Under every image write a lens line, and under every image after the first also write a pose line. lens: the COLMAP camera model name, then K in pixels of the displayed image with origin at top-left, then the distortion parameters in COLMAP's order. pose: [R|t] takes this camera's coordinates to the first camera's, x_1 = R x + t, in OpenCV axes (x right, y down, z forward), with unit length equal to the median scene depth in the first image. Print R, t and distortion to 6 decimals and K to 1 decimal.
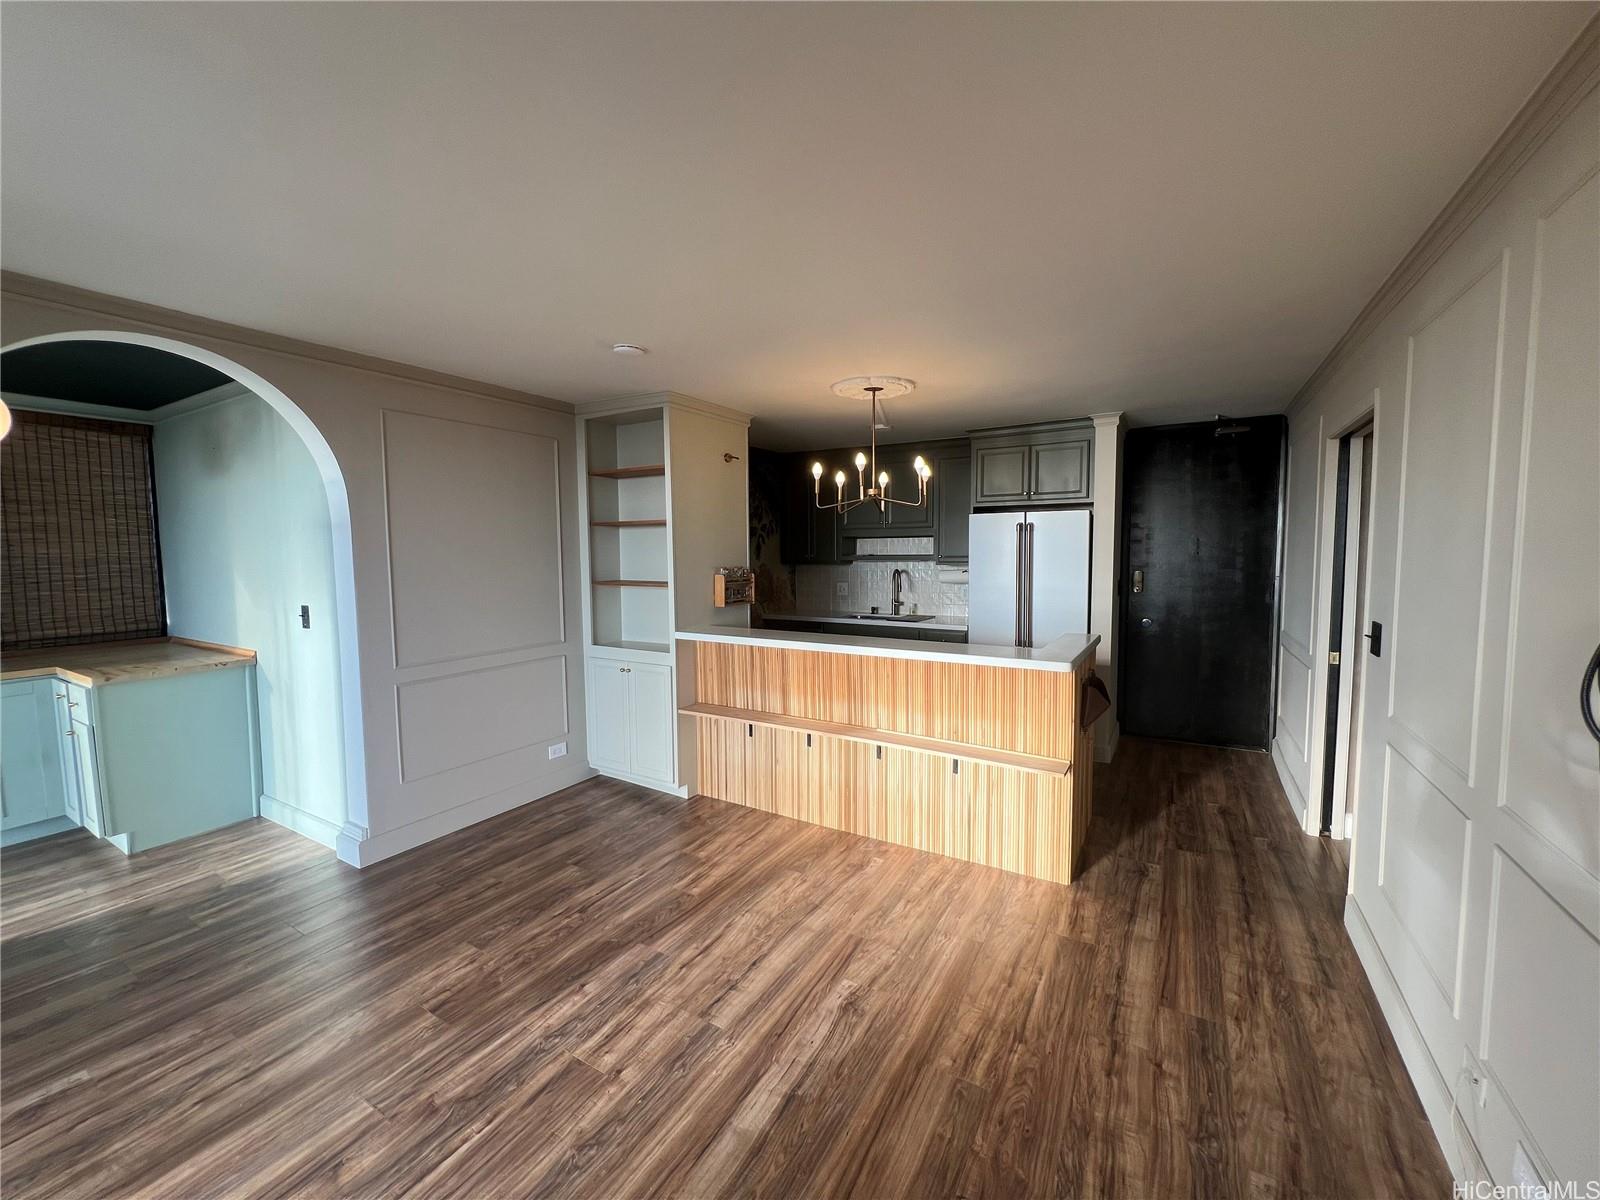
lens RADIAL K [[638.8, 0, 800.2], [0, 638.8, 595.6], [0, 0, 1]] dist [-0.003665, 0.000975]
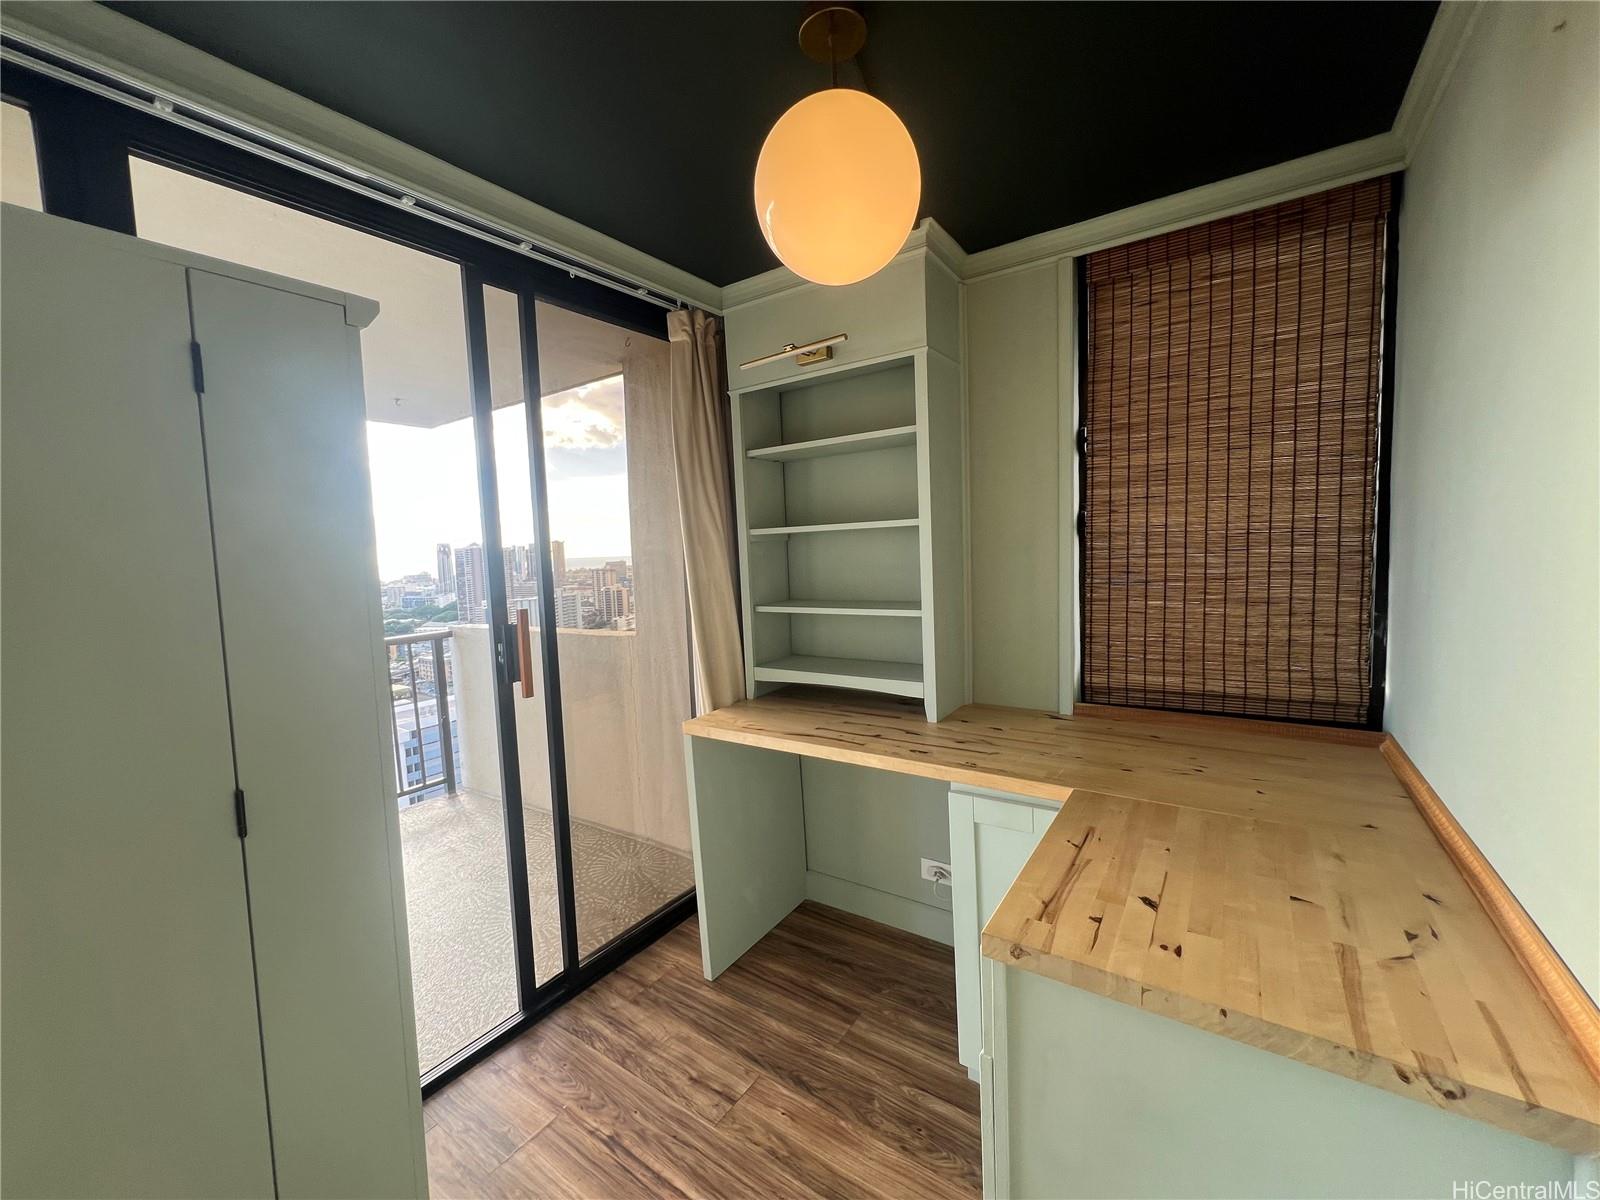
lens RADIAL K [[638.8, 0, 793.3], [0, 638.8, 593.4], [0, 0, 1]] dist [-0.003665, 0.000975]
pose [[-0.072378, 0.085170, -0.993734, -0.601174], [-0.035748, 0.995486, 0.087924, -0.042300], [0.996736, 0.041888, -0.069007, 0.683311]]
